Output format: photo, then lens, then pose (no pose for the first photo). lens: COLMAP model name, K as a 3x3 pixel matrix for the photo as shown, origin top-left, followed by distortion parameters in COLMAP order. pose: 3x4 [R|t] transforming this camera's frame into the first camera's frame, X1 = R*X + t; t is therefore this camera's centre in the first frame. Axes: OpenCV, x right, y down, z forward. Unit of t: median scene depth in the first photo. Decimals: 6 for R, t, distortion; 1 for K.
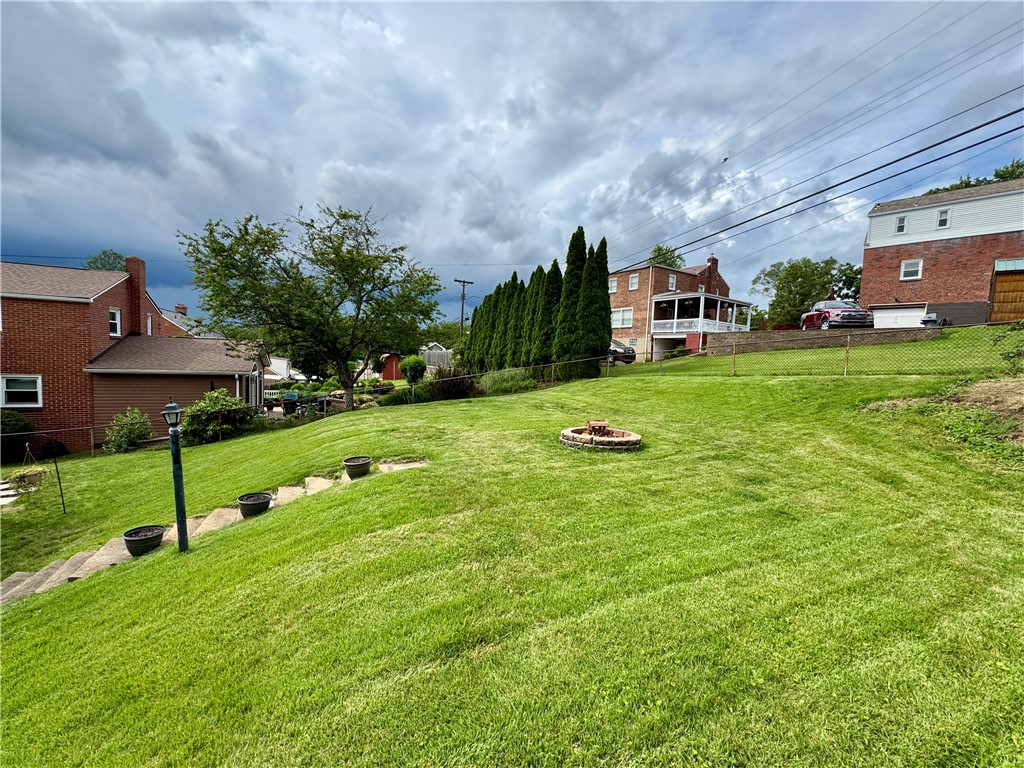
lens RADIAL K [[411.1, 0, 517.4], [0, 411.1, 379.5], [0, 0, 1]] dist [-0.001171, -0.000163]
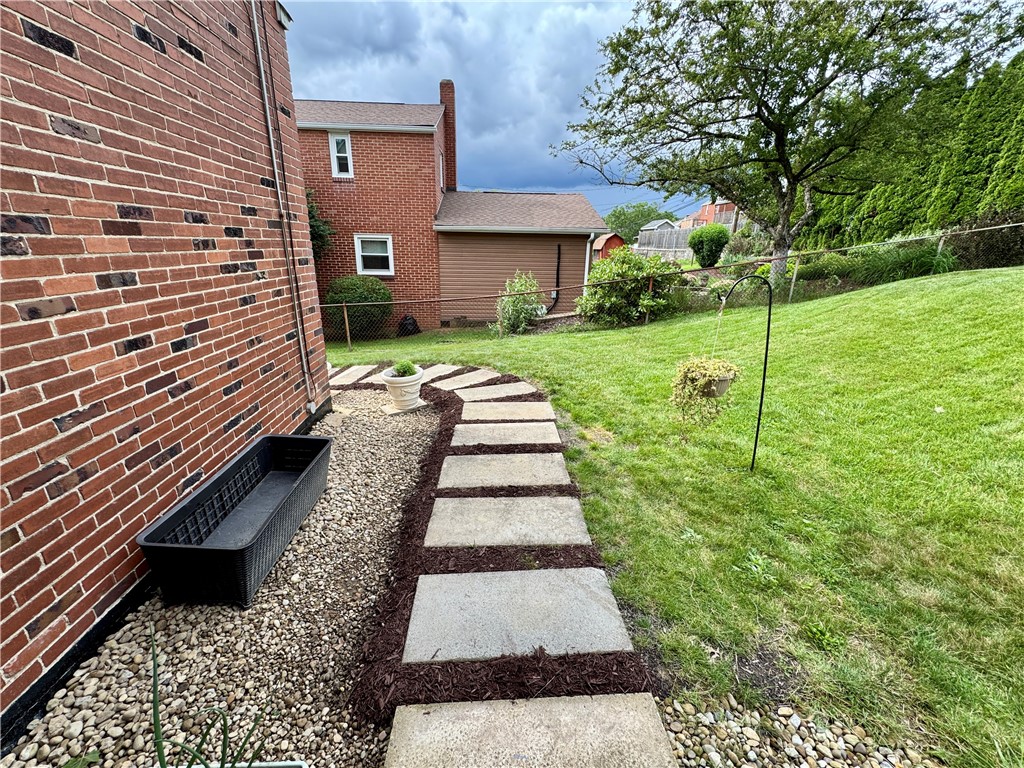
lens RADIAL K [[411.1, 0, 507.9], [0, 411.1, 382.5], [0, 0, 1]] dist [-0.001171, -0.000163]
pose [[0.929741, 0.093970, -0.356022, -0.405963], [-0.001630, 0.967928, 0.251224, 0.044816], [0.368211, -0.232993, 0.900075, 0.177736]]
